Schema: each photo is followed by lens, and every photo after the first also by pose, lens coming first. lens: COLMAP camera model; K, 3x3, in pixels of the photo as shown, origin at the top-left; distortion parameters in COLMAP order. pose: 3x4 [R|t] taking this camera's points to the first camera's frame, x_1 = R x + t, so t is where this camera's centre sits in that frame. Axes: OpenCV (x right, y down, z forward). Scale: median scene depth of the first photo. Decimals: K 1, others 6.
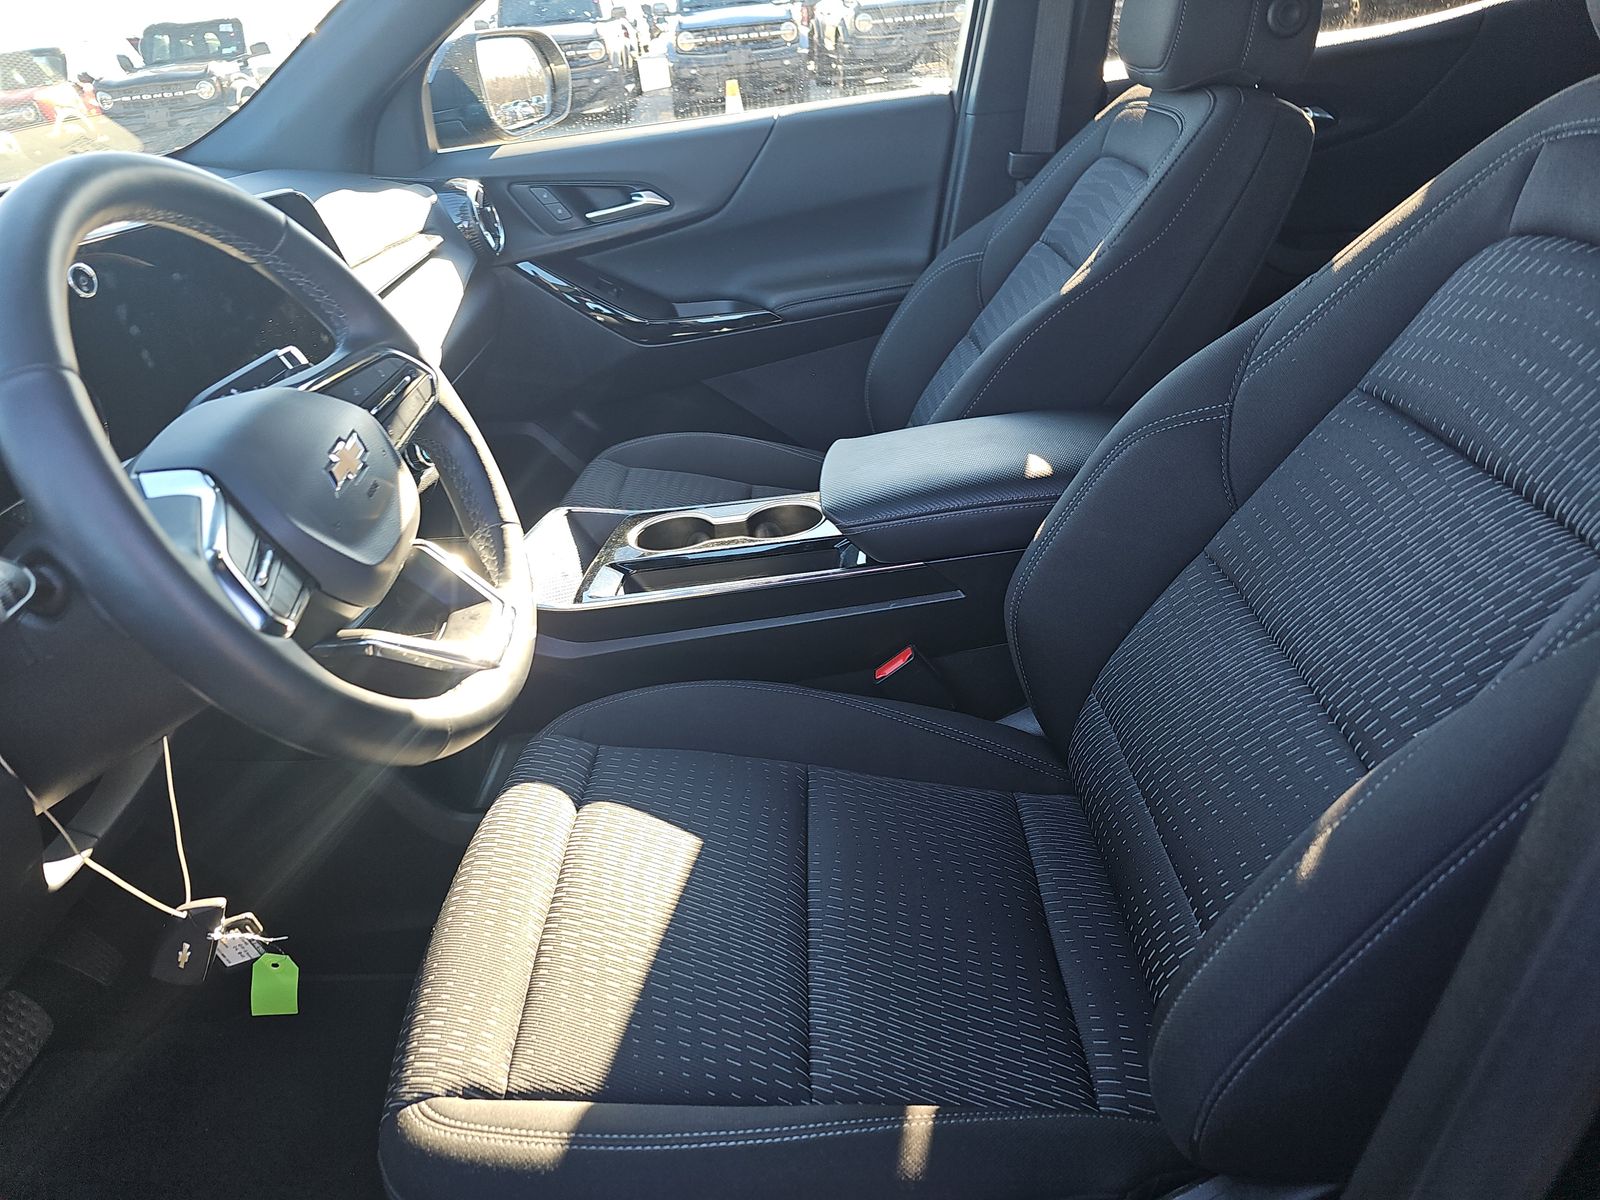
lens RADIAL K [[1046.7, 0, 800.0], [0, 1046.7, 600.0], [0, 0, 1]] dist [0.001488, 0.001251]
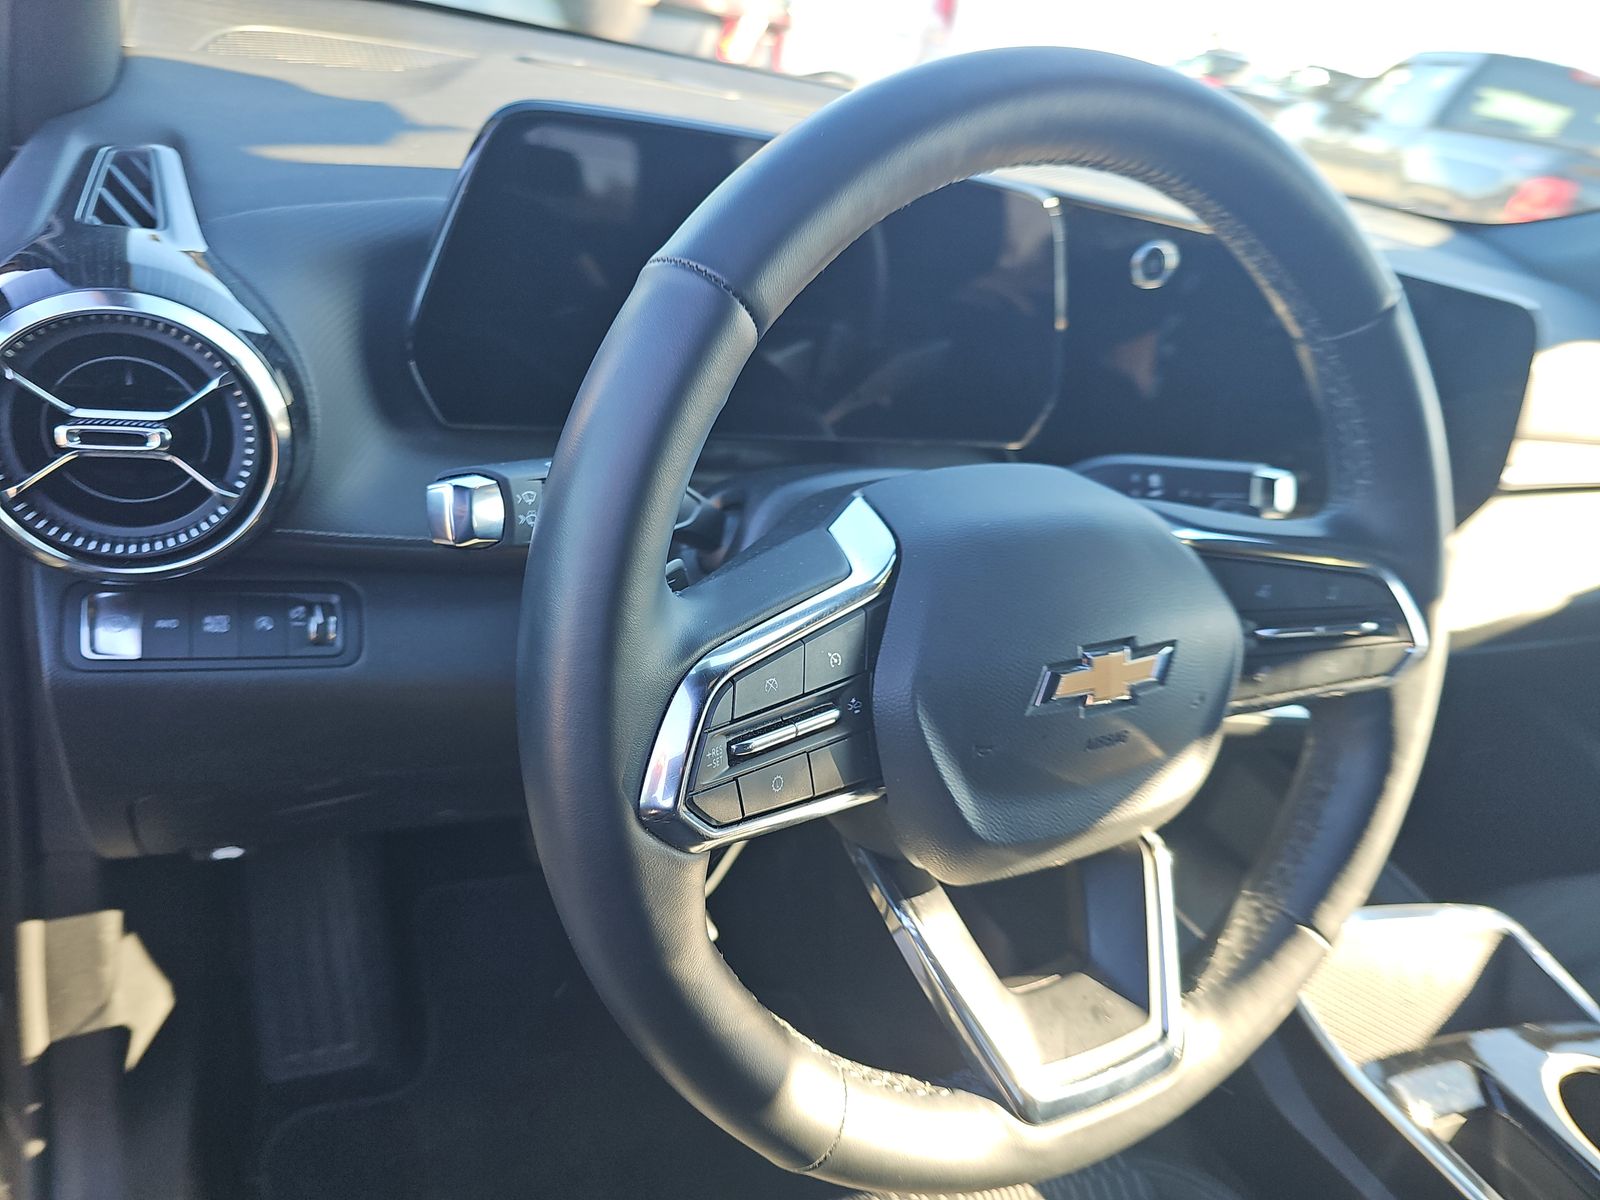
lens RADIAL K [[1046.7, 0, 800.0], [0, 1046.7, 600.0], [0, 0, 1]] dist [0.001488, 0.001251]
pose [[0.379657, 0.597835, -0.706013, -0.111417], [-0.652992, 0.713767, 0.253256, -0.171923], [0.655334, 0.364870, 0.661368, 0.449478]]
